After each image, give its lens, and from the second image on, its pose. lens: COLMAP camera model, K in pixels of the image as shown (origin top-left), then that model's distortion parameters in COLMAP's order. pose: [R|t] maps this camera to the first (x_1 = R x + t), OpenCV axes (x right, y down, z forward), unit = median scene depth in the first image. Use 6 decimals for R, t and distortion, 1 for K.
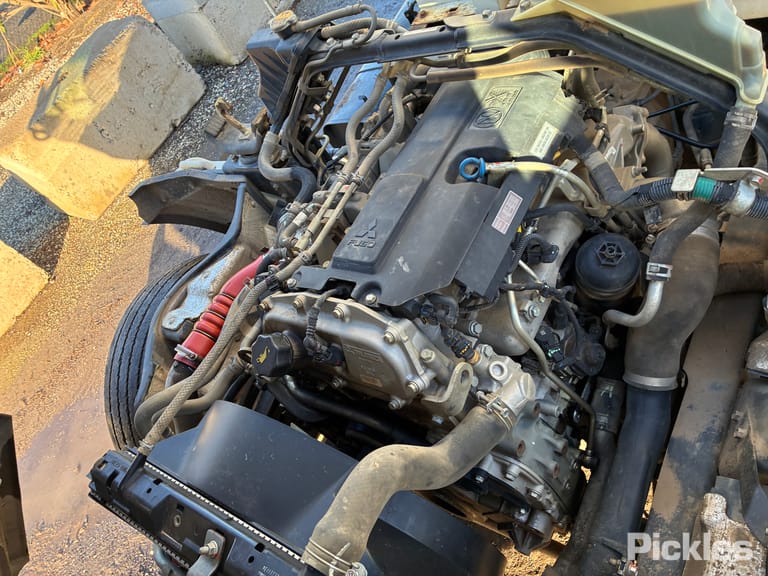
lens RADIAL K [[579.6, 0, 377.9], [0, 579.6, 293.0], [0, 0, 1]] dist [0.054254, -0.067126]
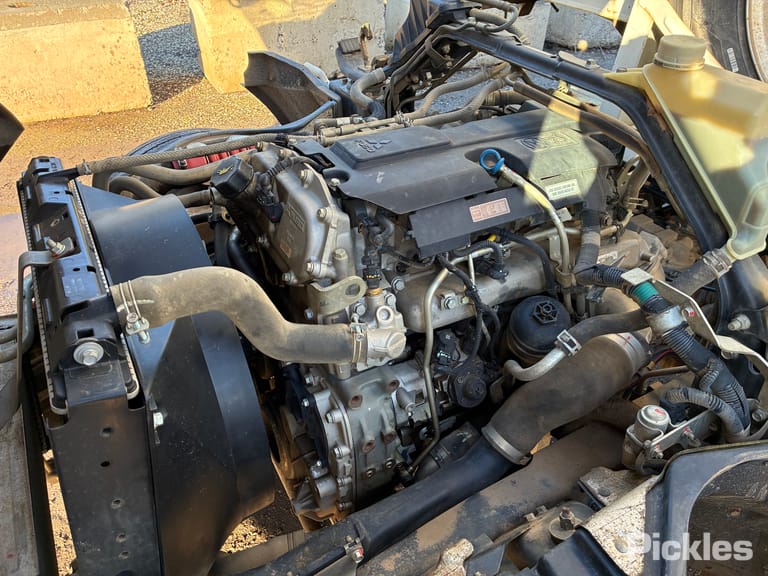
lens RADIAL K [[579.6, 0, 390.8], [0, 579.6, 286.3], [0, 0, 1]] dist [0.054254, -0.067126]
pose [[0.766094, 0.638279, -0.075495, 0.244205], [-0.642729, 0.760759, -0.090258, 0.169387], [-0.000176, 0.117669, 0.993053, -0.021355]]
